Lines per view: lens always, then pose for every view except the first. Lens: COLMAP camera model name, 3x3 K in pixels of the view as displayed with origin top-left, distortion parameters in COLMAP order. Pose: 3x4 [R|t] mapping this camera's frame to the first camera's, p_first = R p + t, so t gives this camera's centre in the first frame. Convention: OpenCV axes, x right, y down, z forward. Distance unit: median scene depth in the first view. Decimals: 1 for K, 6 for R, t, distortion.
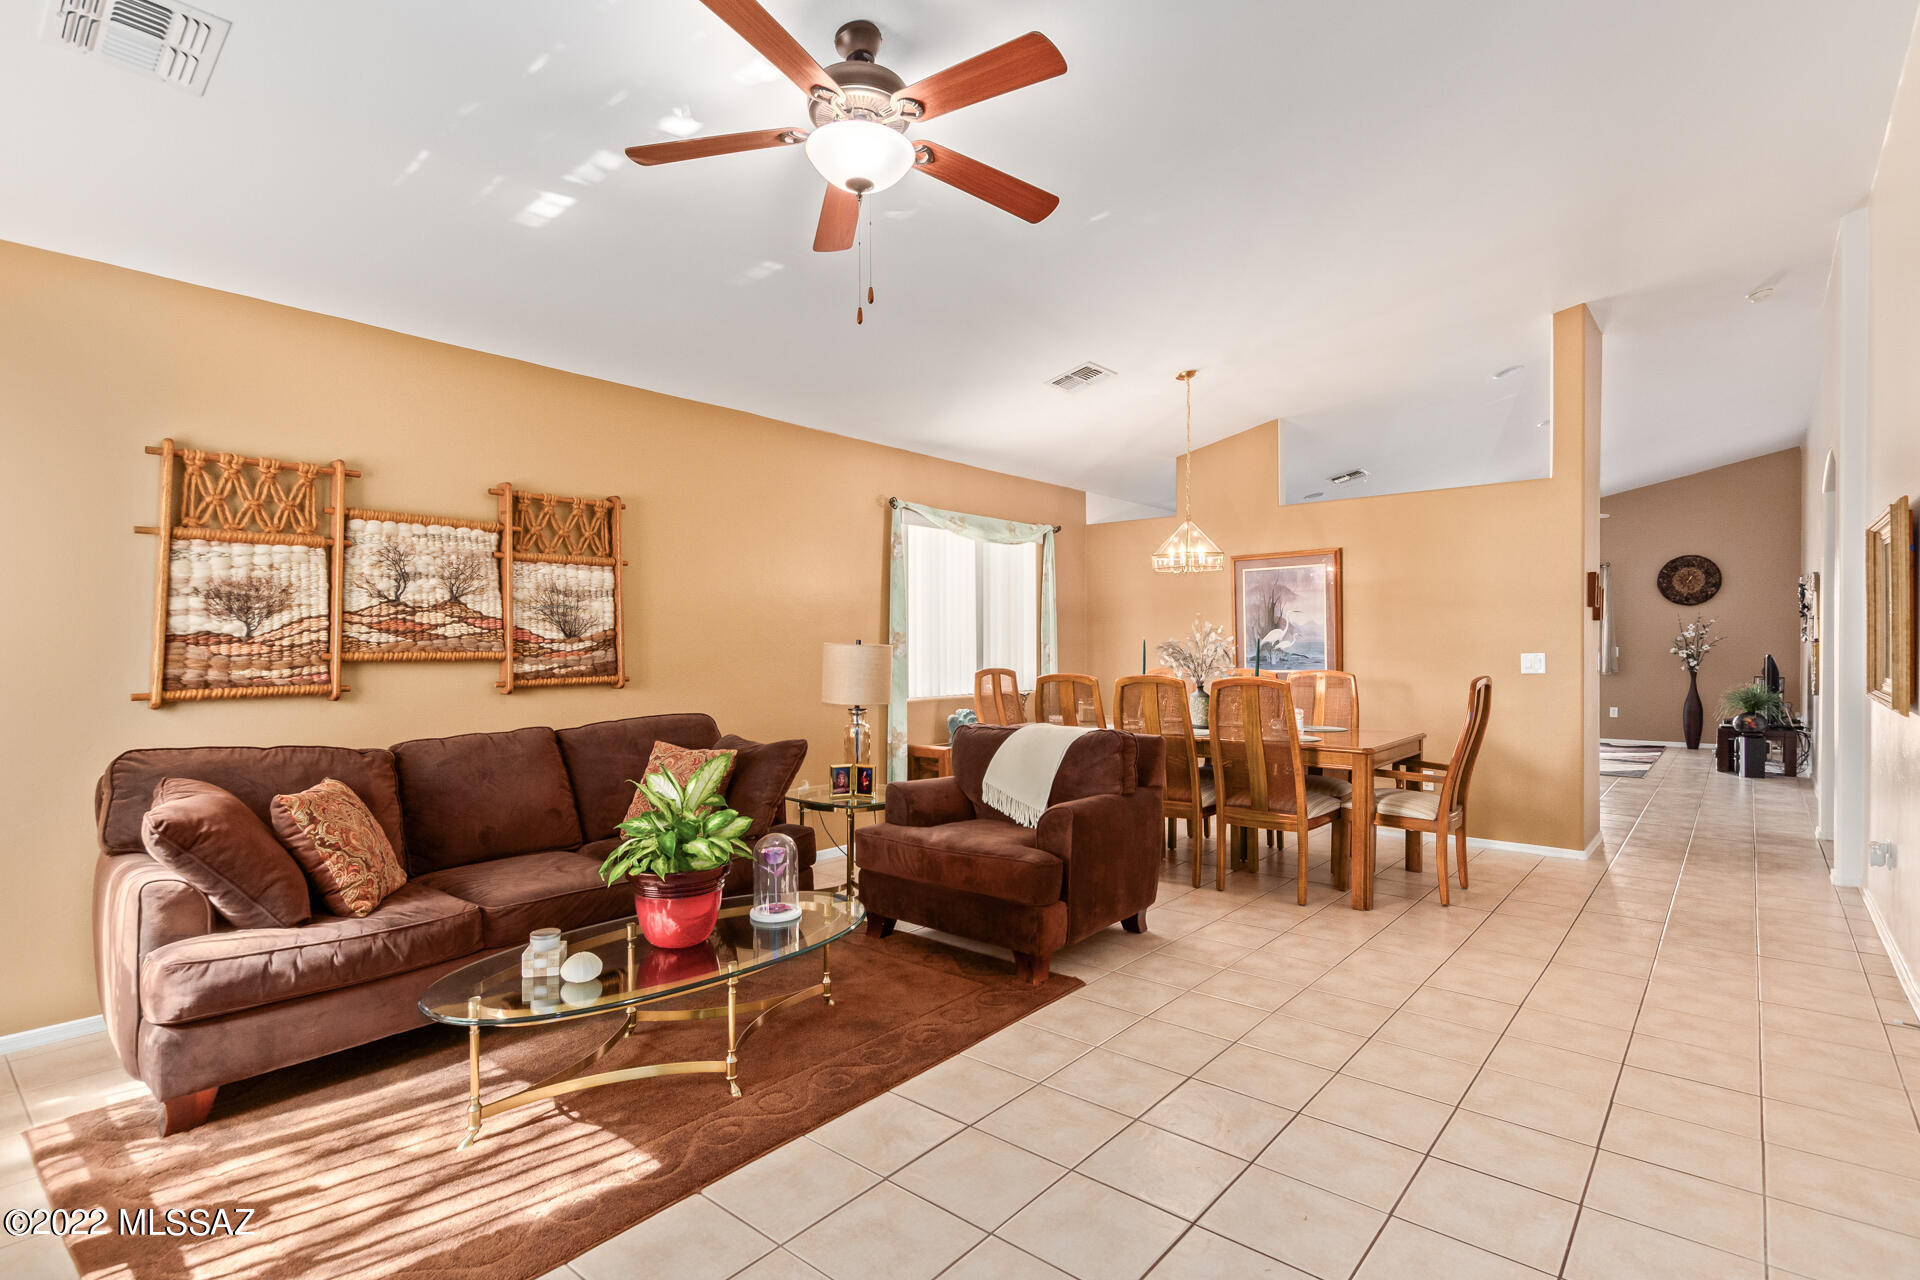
lens RADIAL K [[922.1, 0, 952.8], [0, 922.1, 652.9], [0, 0, 1]] dist [-0.001943, -0.000430]
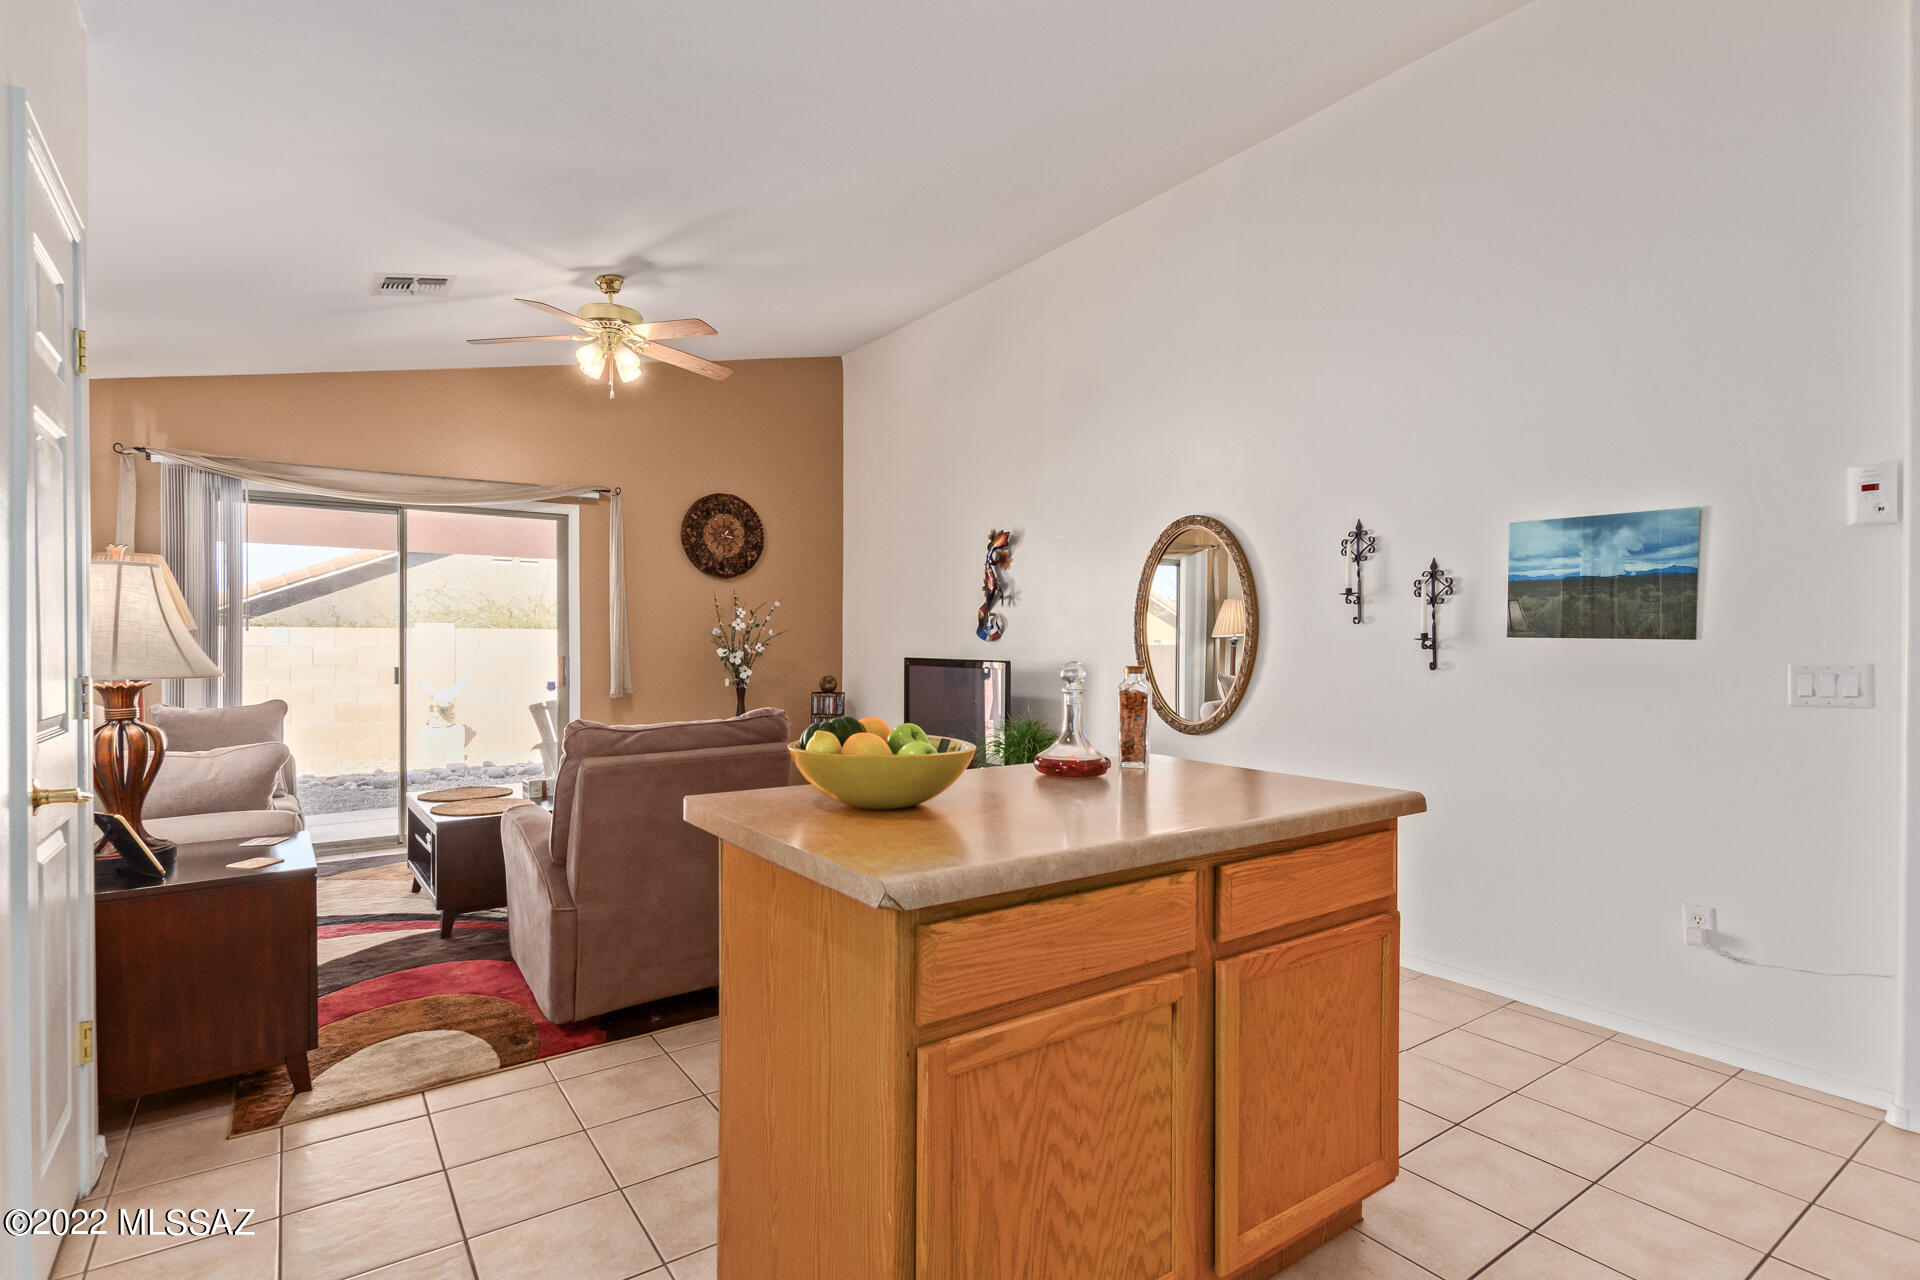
lens RADIAL K [[935.0, 0, 941.1], [0, 935.0, 650.7], [0, 0, 1]] dist [0.003293, -0.000024]
pose [[0.246553, -0.001790, 0.969128, 0.302352], [0.001052, 0.999998, 0.001580, -0.005724], [-0.969129, 0.000630, 0.246554, 0.885404]]
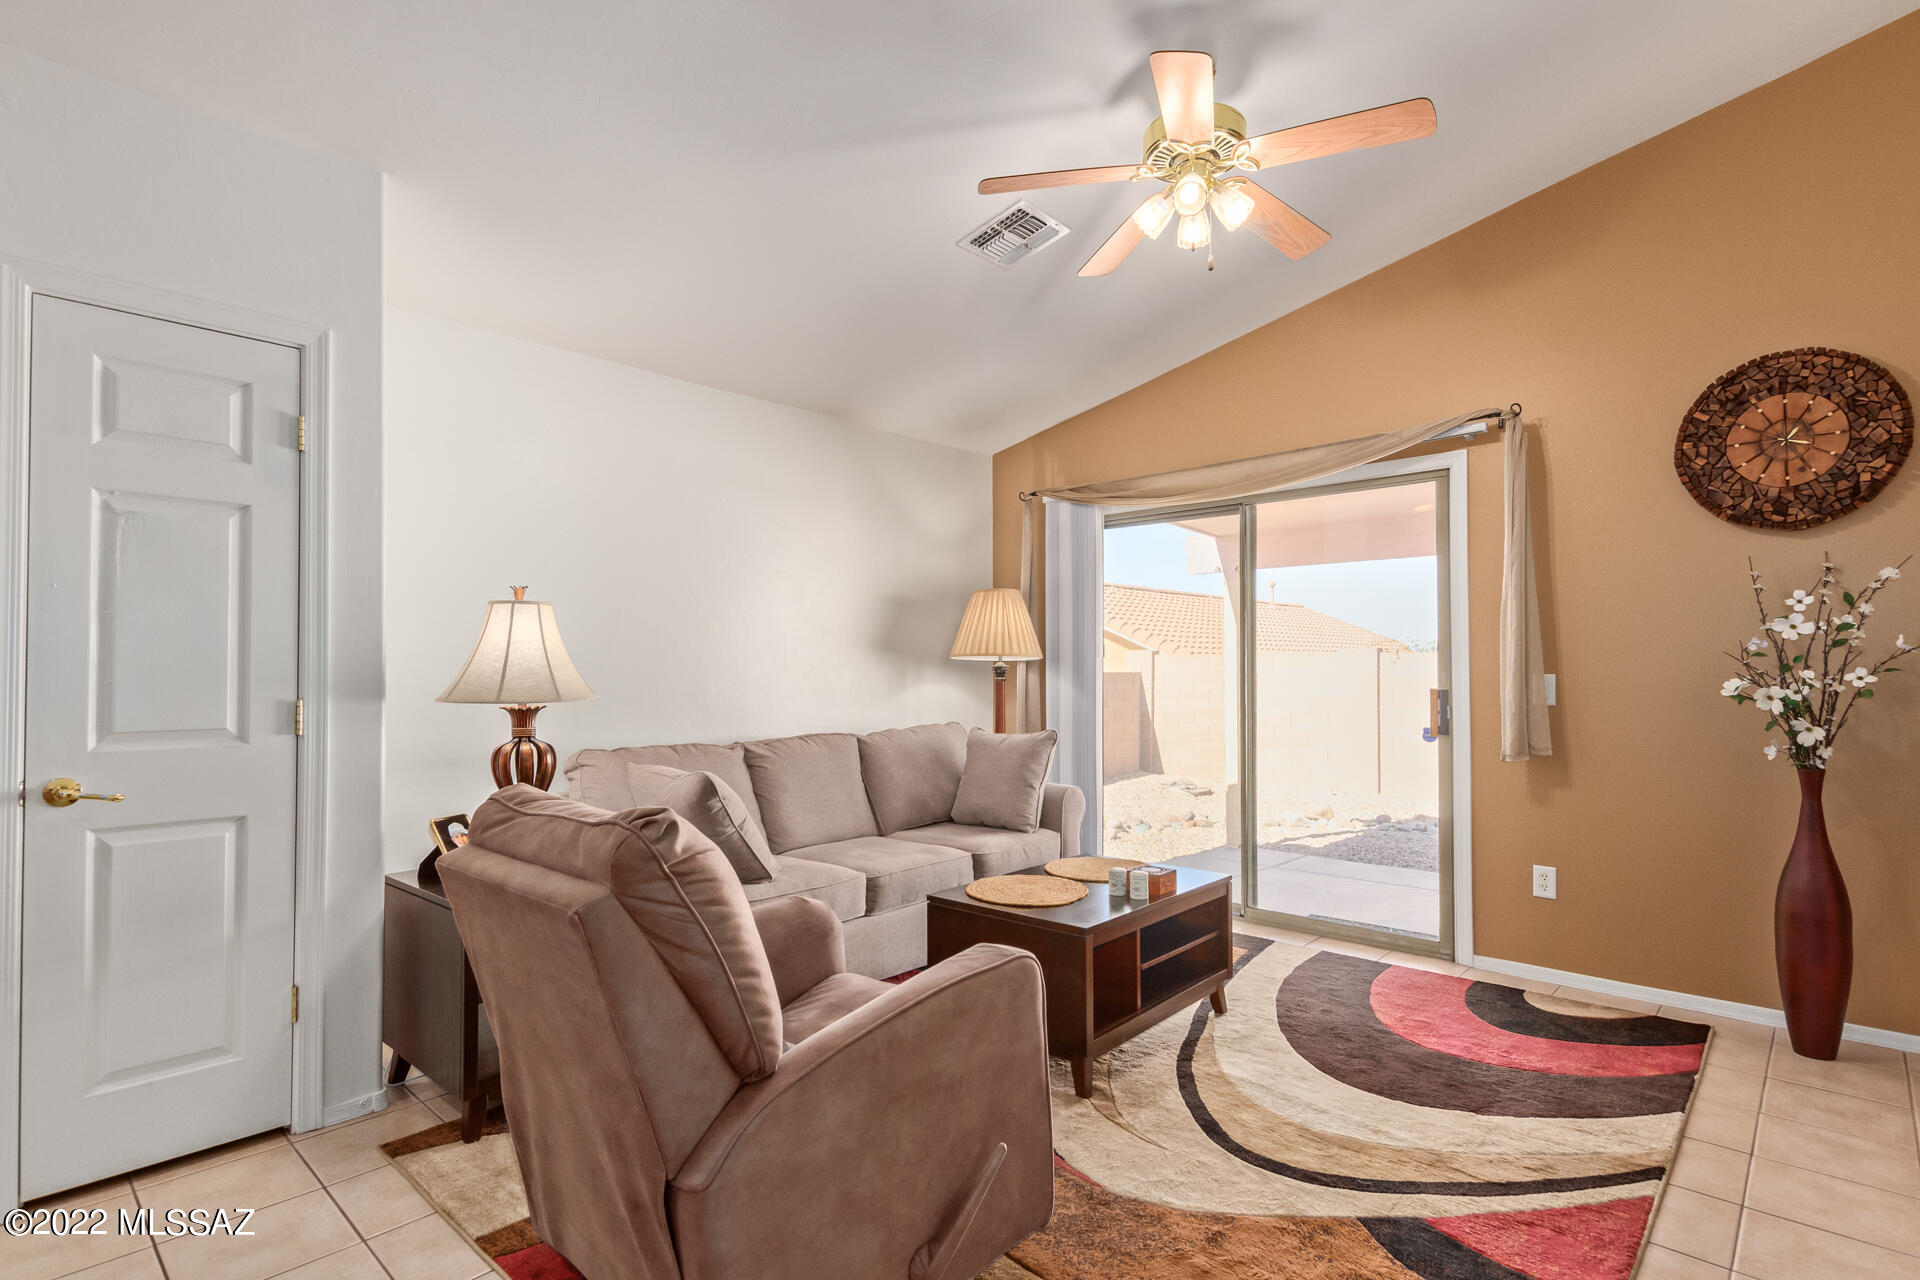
lens RADIAL K [[945.5, 0, 958.5], [0, 945.5, 650.0], [0, 0, 1]] dist [0.014884, -0.007109]
pose [[0.999422, 0.001760, -0.033954, 0.688904], [-0.002591, 0.999698, -0.024438, -0.007798], [0.033901, 0.024511, 0.999125, 0.869412]]
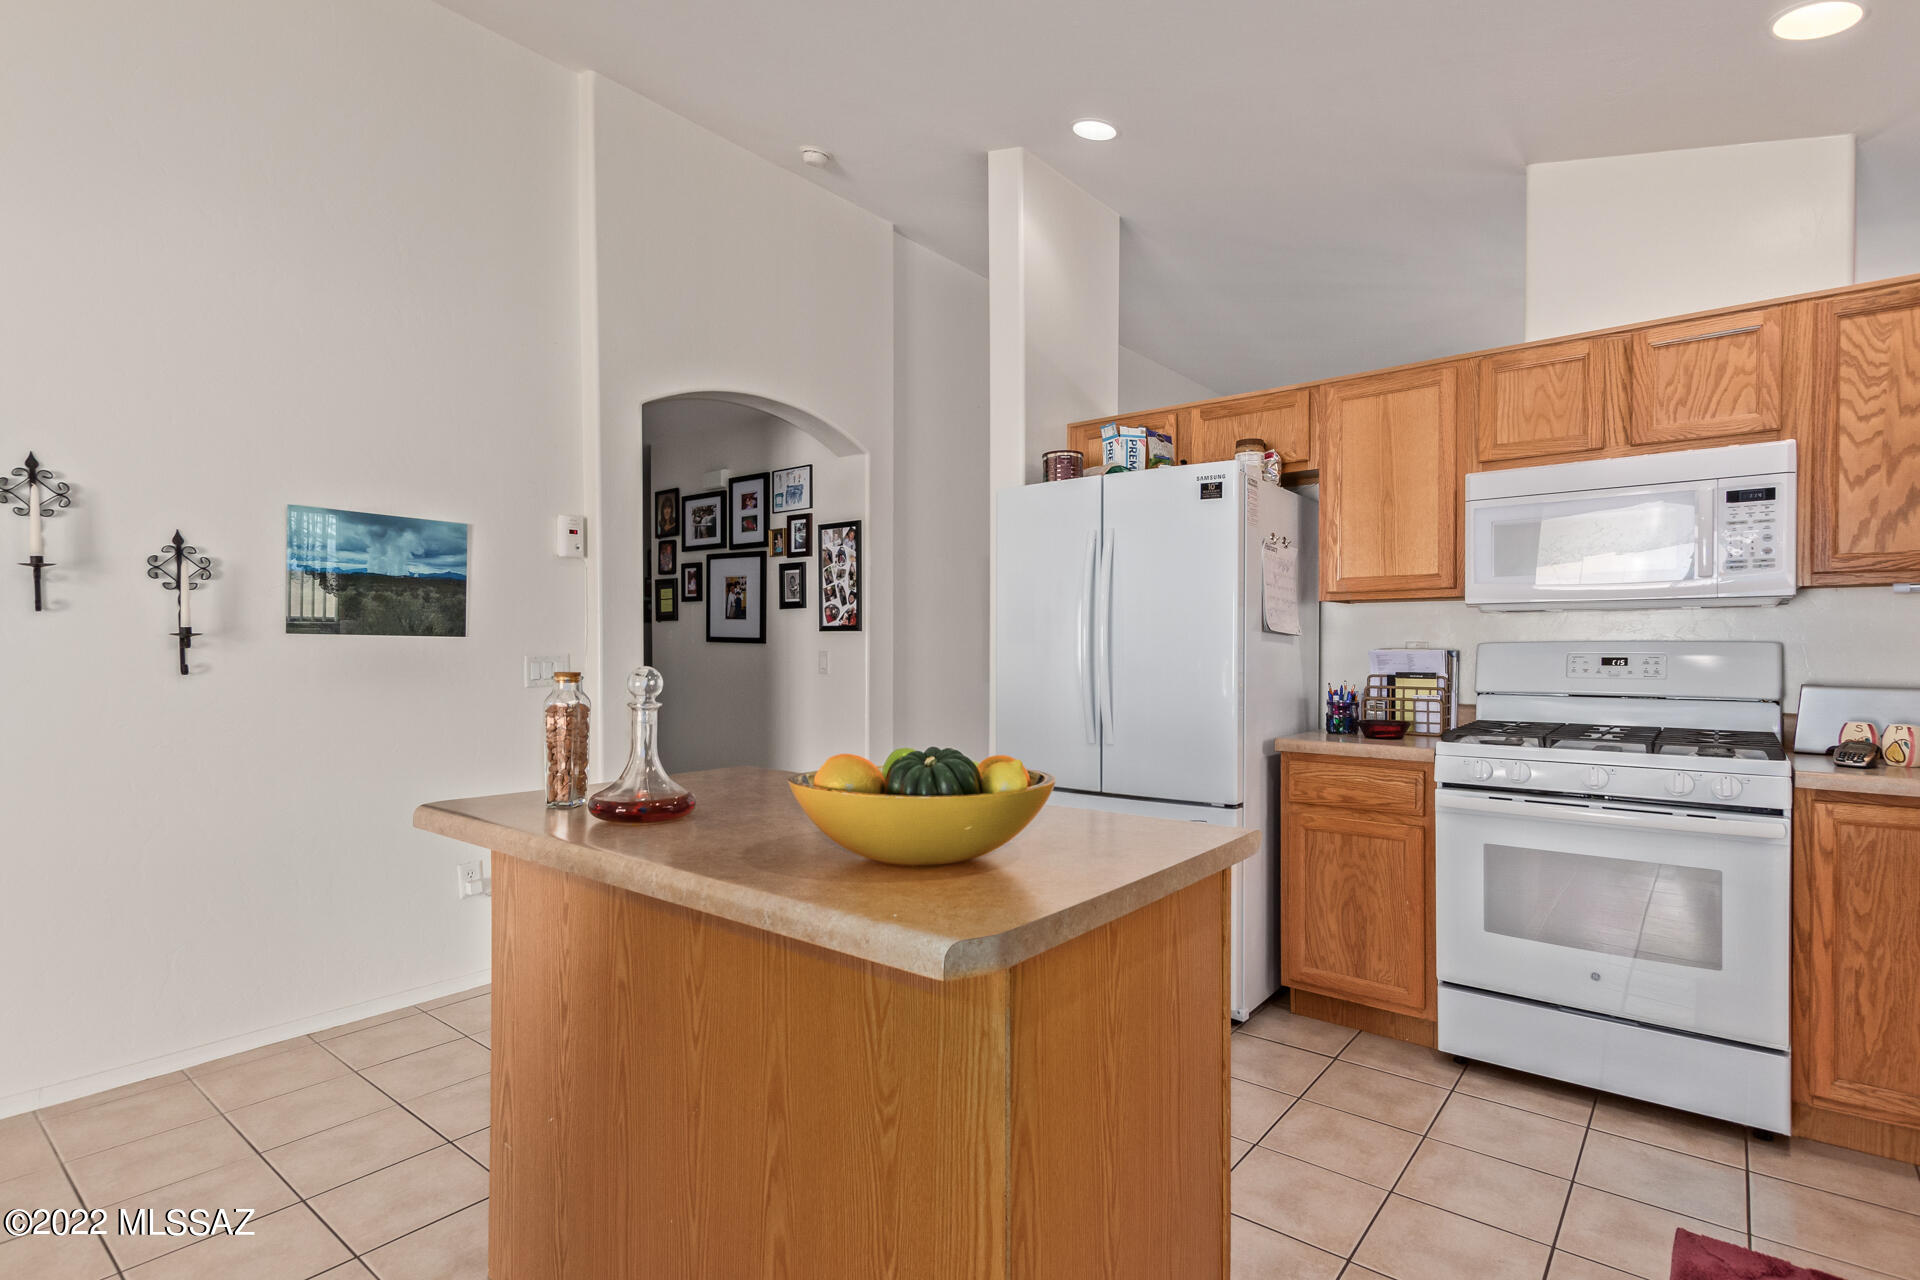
lens RADIAL K [[945.5, 0, 958.5], [0, 945.5, 650.0], [0, 0, 1]] dist [0.014884, -0.007109]
pose [[-0.999240, 0.002892, -0.038879, 0.498449], [0.002320, 0.999888, 0.014767, -0.008766], [0.038917, 0.014666, -0.999135, 1.106358]]
